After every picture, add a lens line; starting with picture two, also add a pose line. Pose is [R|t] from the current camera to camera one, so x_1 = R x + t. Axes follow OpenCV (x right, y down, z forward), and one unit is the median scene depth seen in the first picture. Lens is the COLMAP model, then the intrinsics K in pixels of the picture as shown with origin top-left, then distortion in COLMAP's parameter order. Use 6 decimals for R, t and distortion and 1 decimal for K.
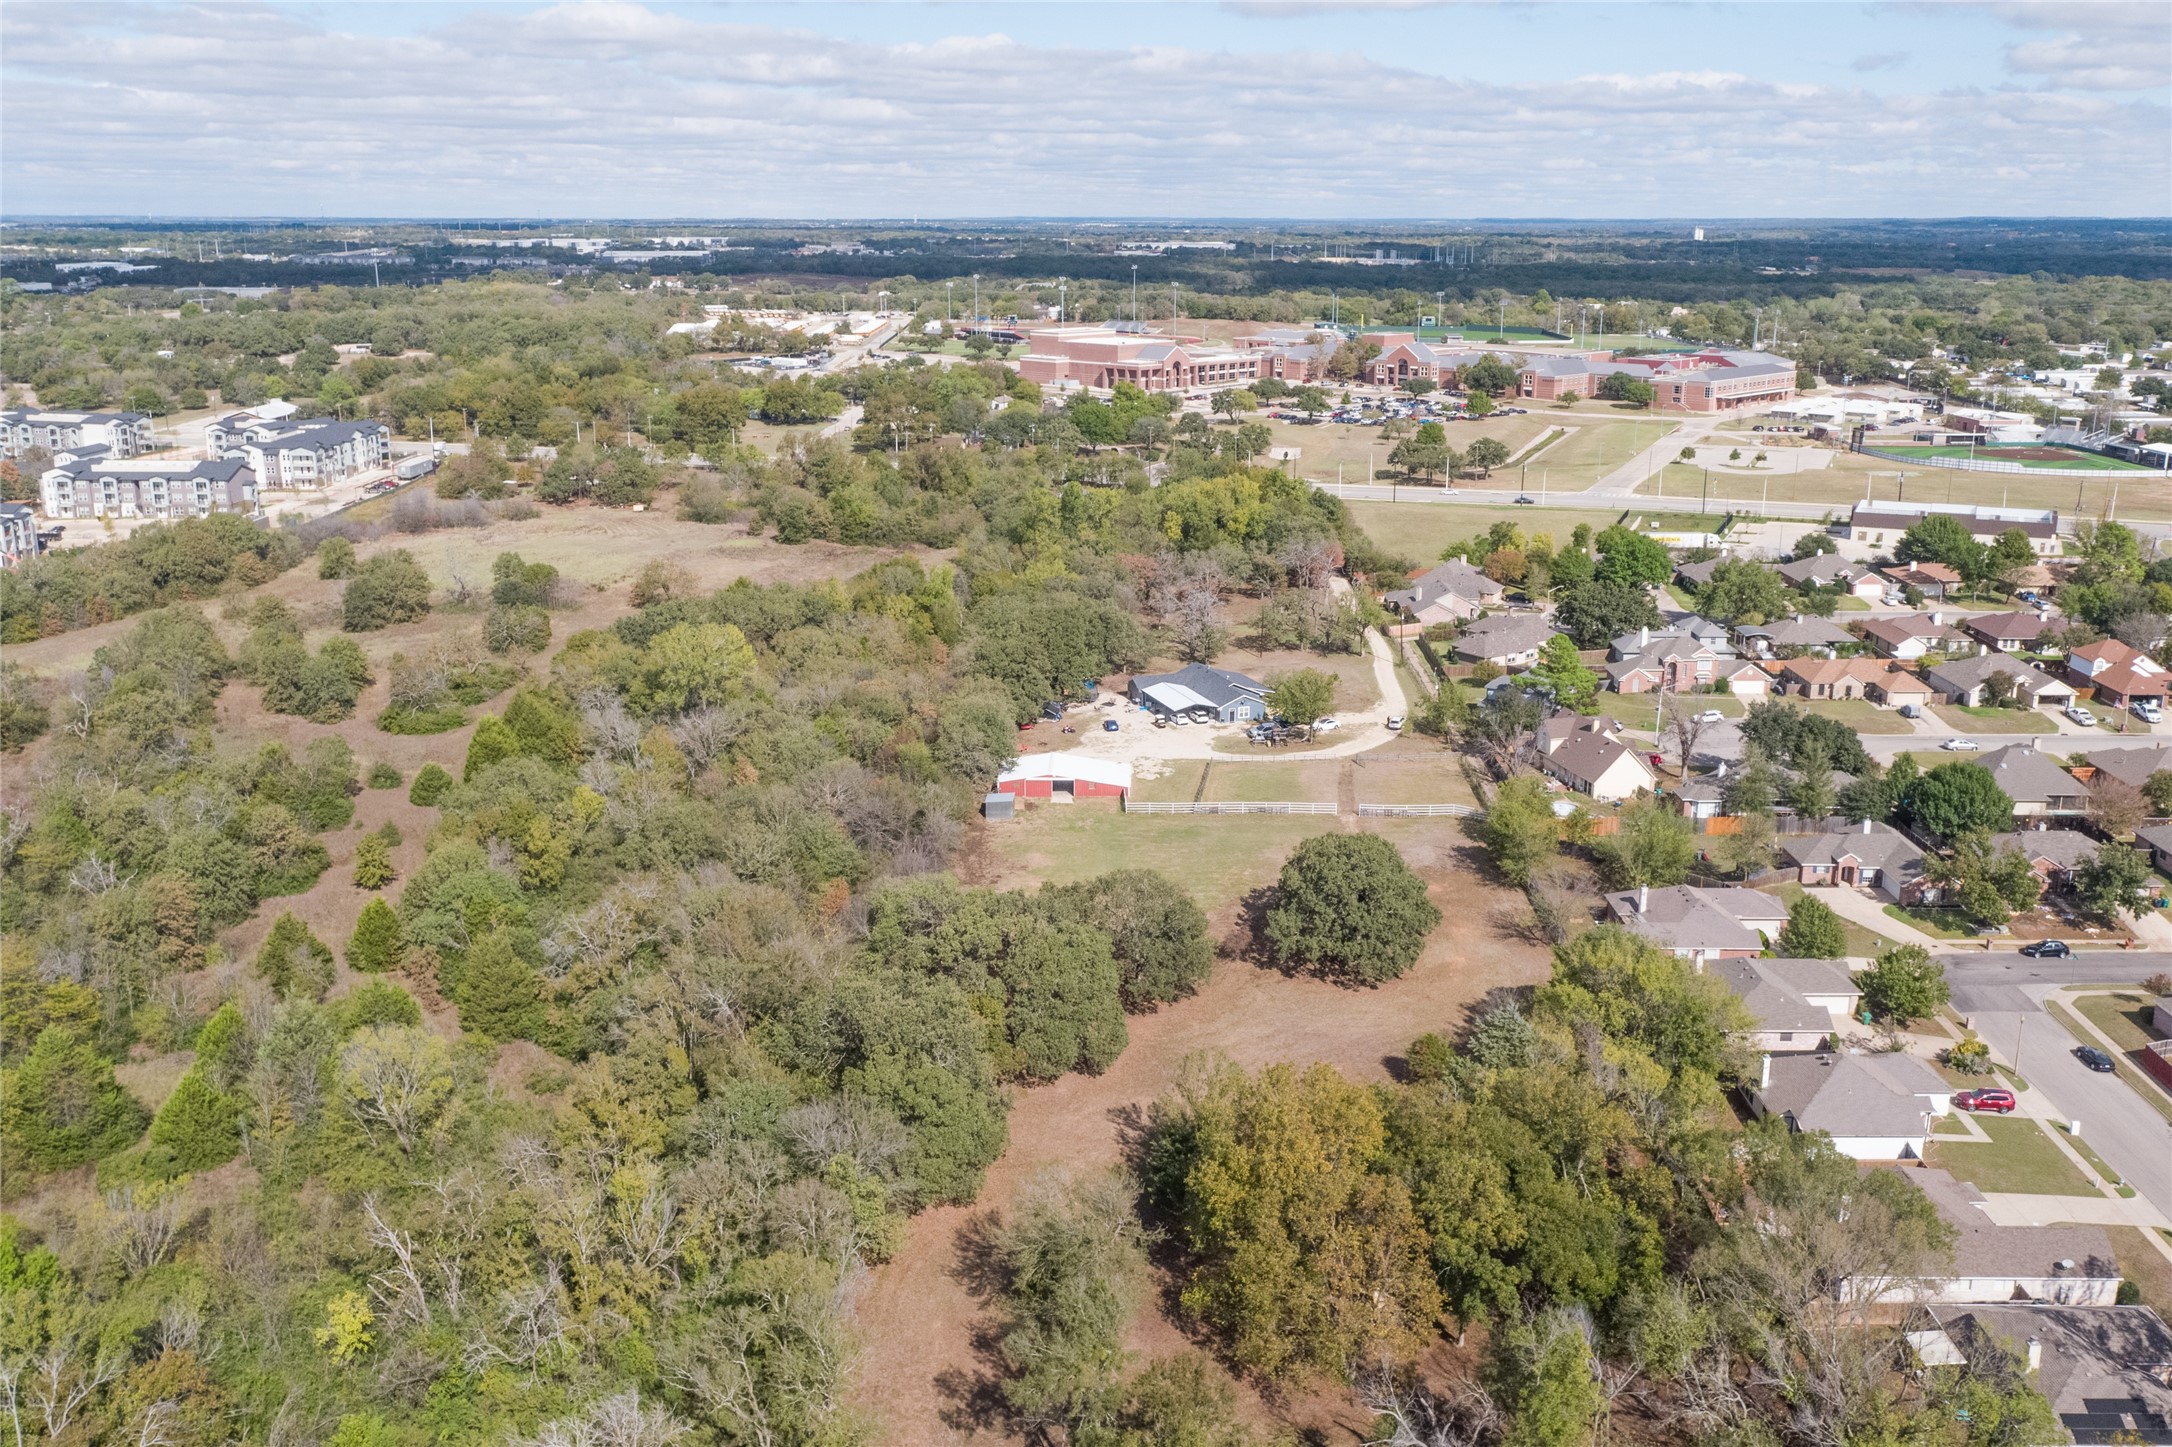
lens RADIAL K [[1883.7, 0, 1121.8], [0, 1883.7, 726.2], [0, 0, 1]] dist [0.005313, 0.004460]
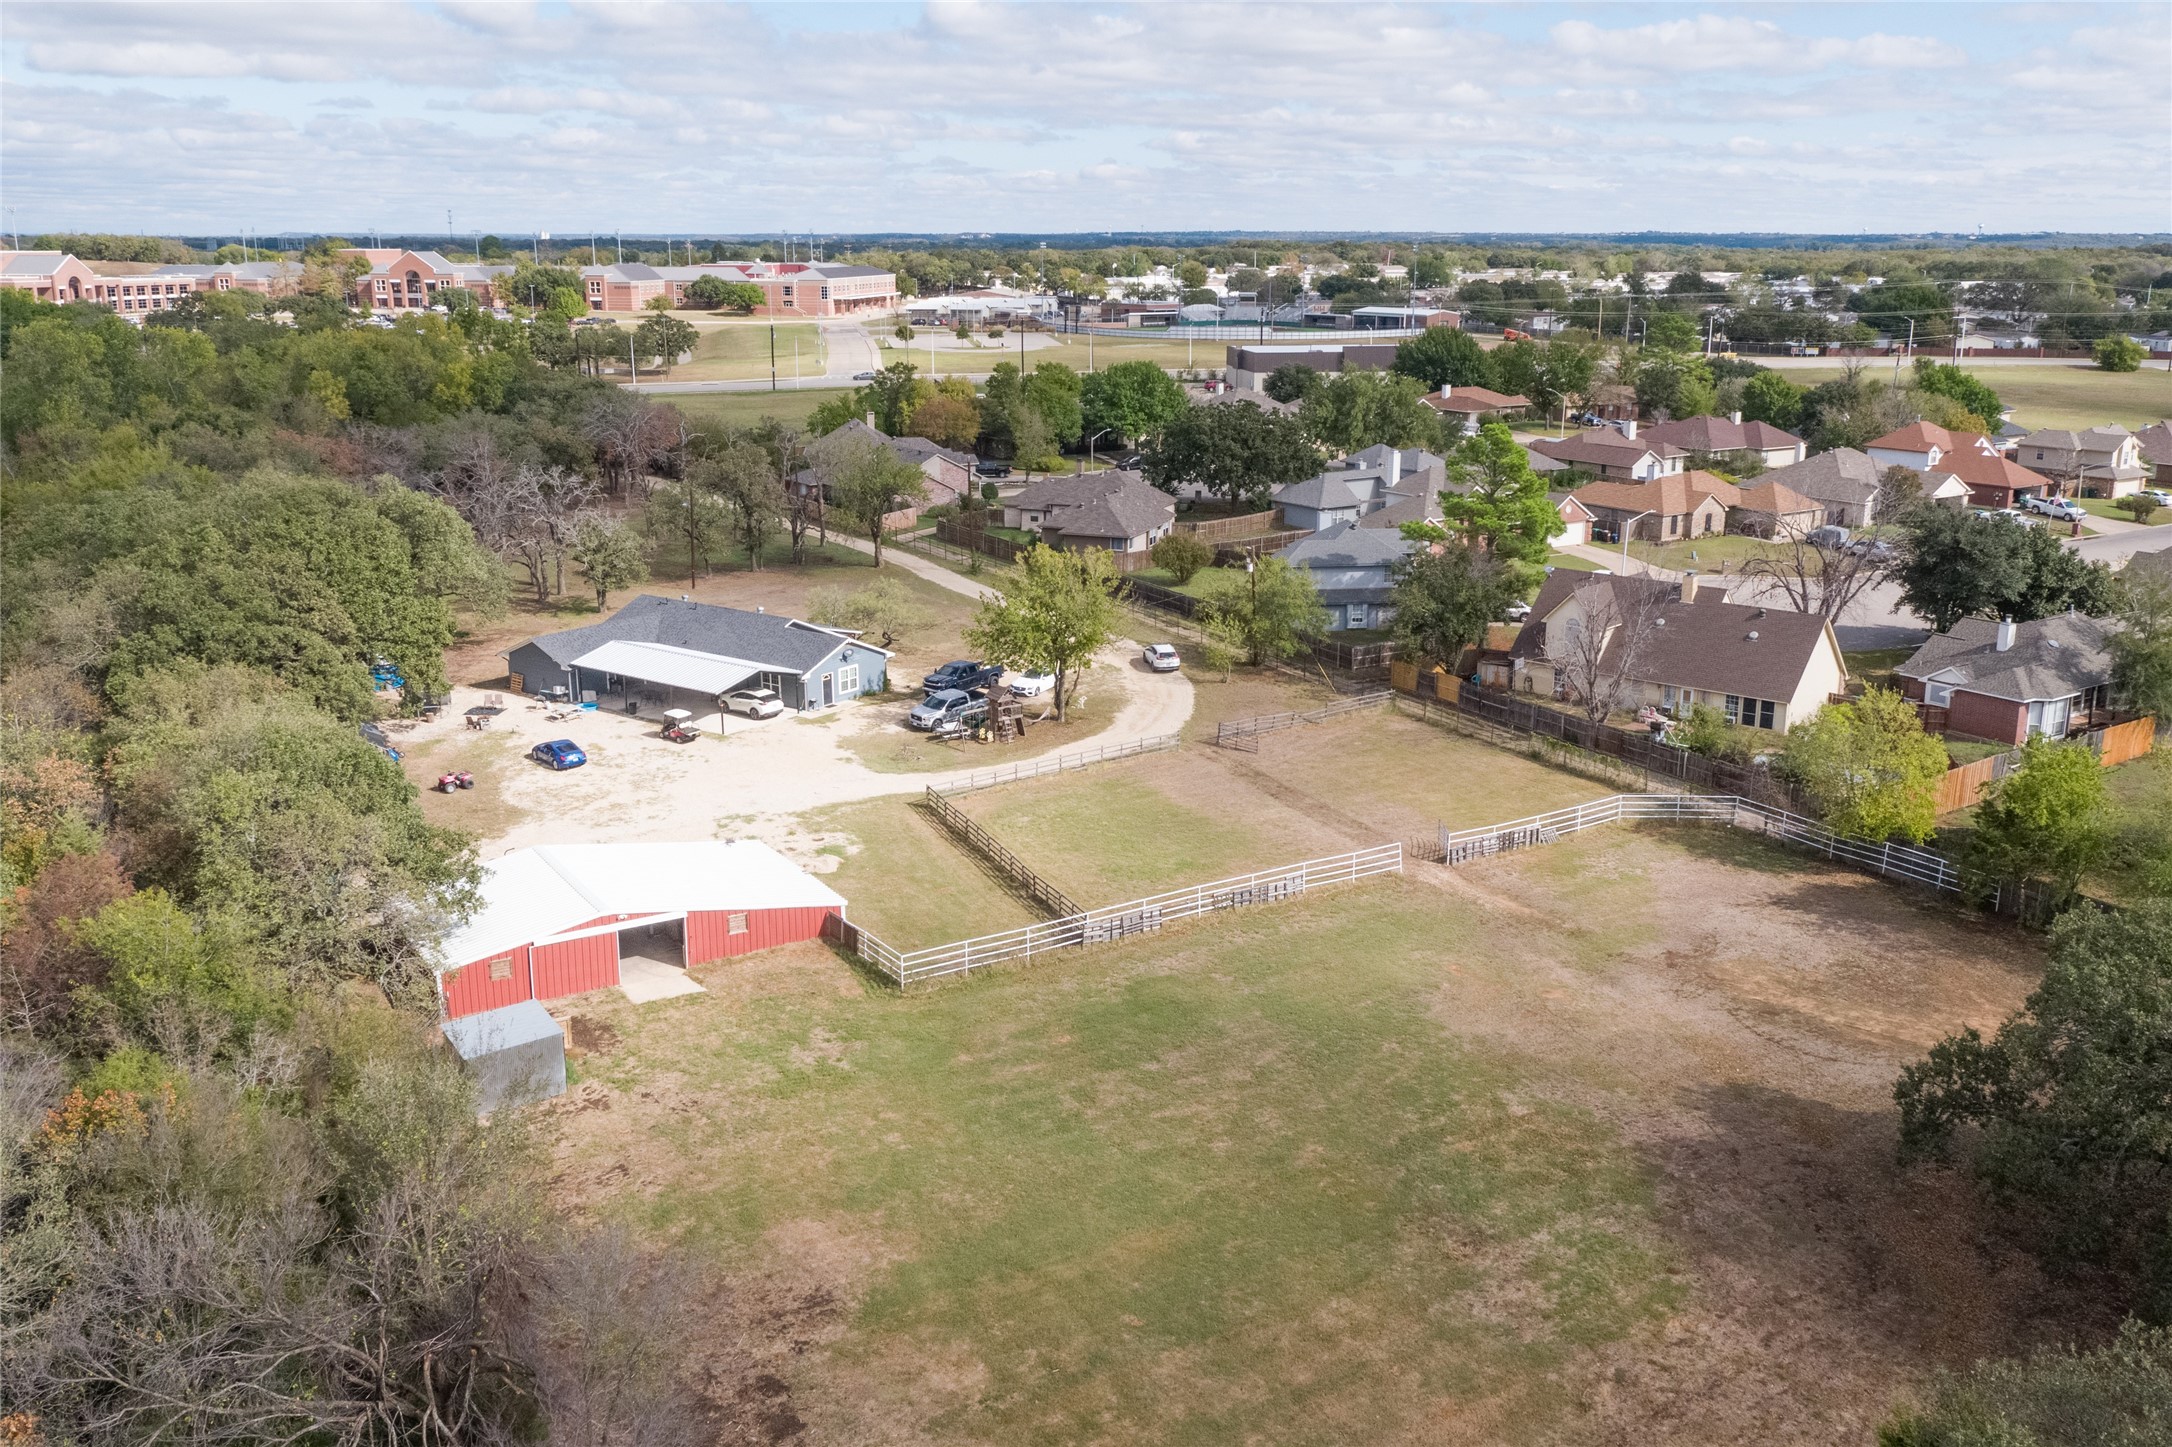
lens RADIAL K [[1874.9, 0, 1115.4], [0, 1874.9, 721.9], [0, 0, 1]] dist [0.004887, 0.010685]
pose [[0.835217, -0.141208, 0.531481, -0.113439], [0.144710, 0.988844, 0.035314, -0.004114], [-0.530538, 0.047416, 0.846334, 0.607724]]
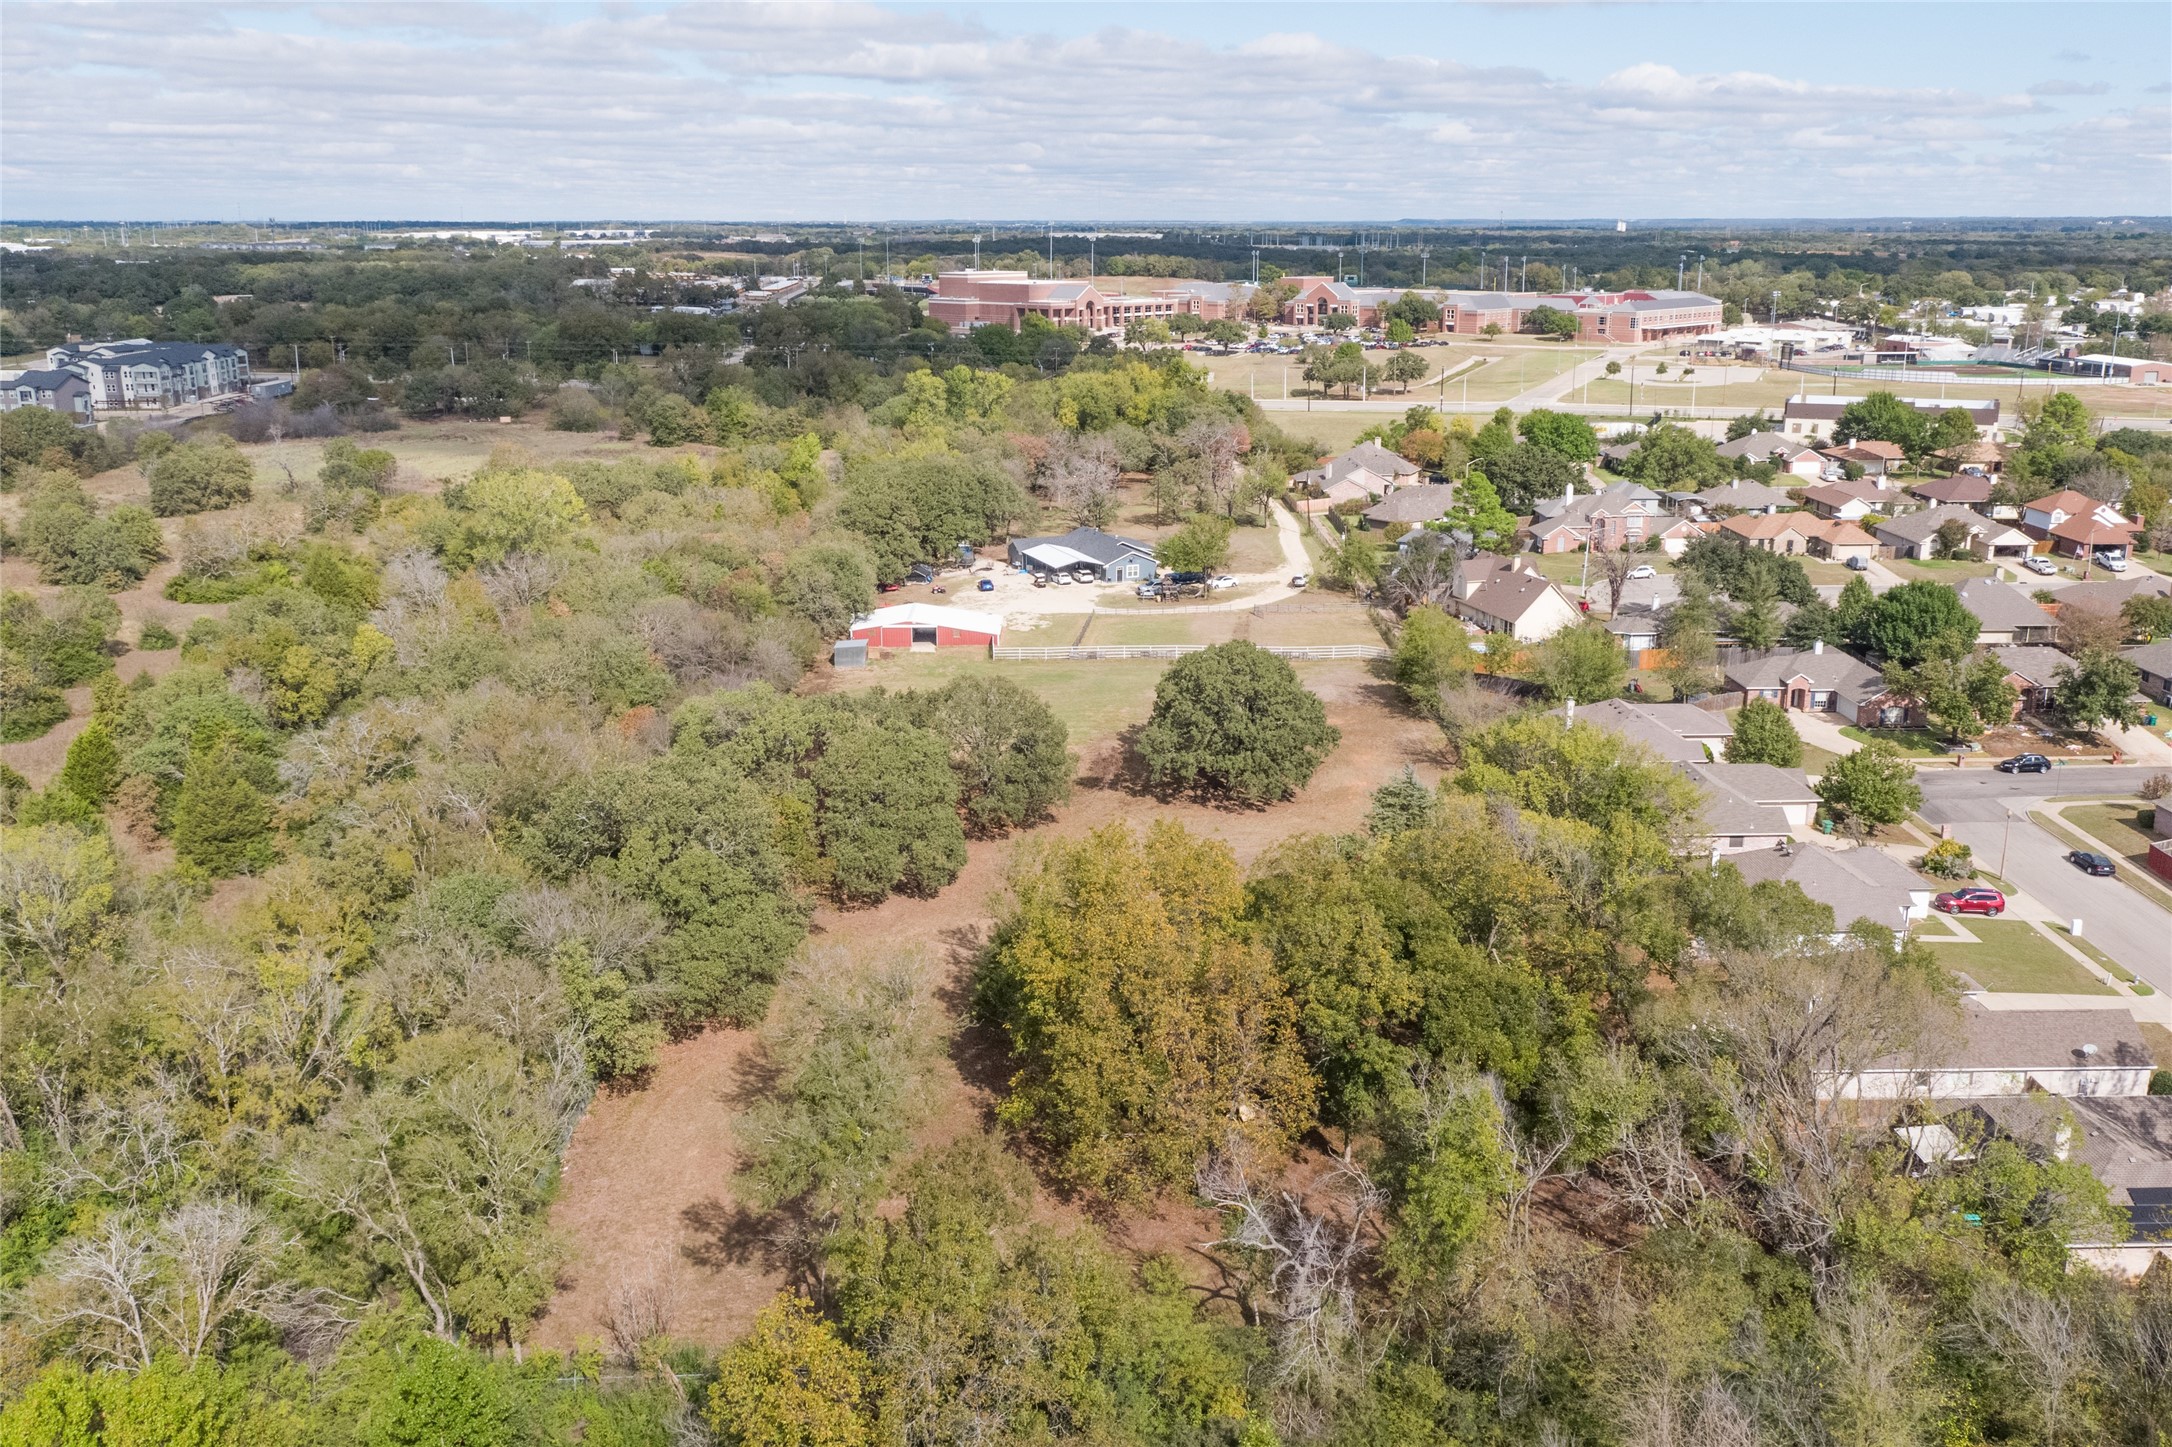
lens RADIAL K [[1874.9, 0, 1115.4], [0, 1874.9, 721.9], [0, 0, 1]] dist [0.004887, 0.010685]
pose [[0.999459, -0.012708, 0.030348, 0.028038], [0.012750, 0.999918, -0.001187, 0.066417], [-0.030330, 0.001573, 0.999539, 0.096826]]
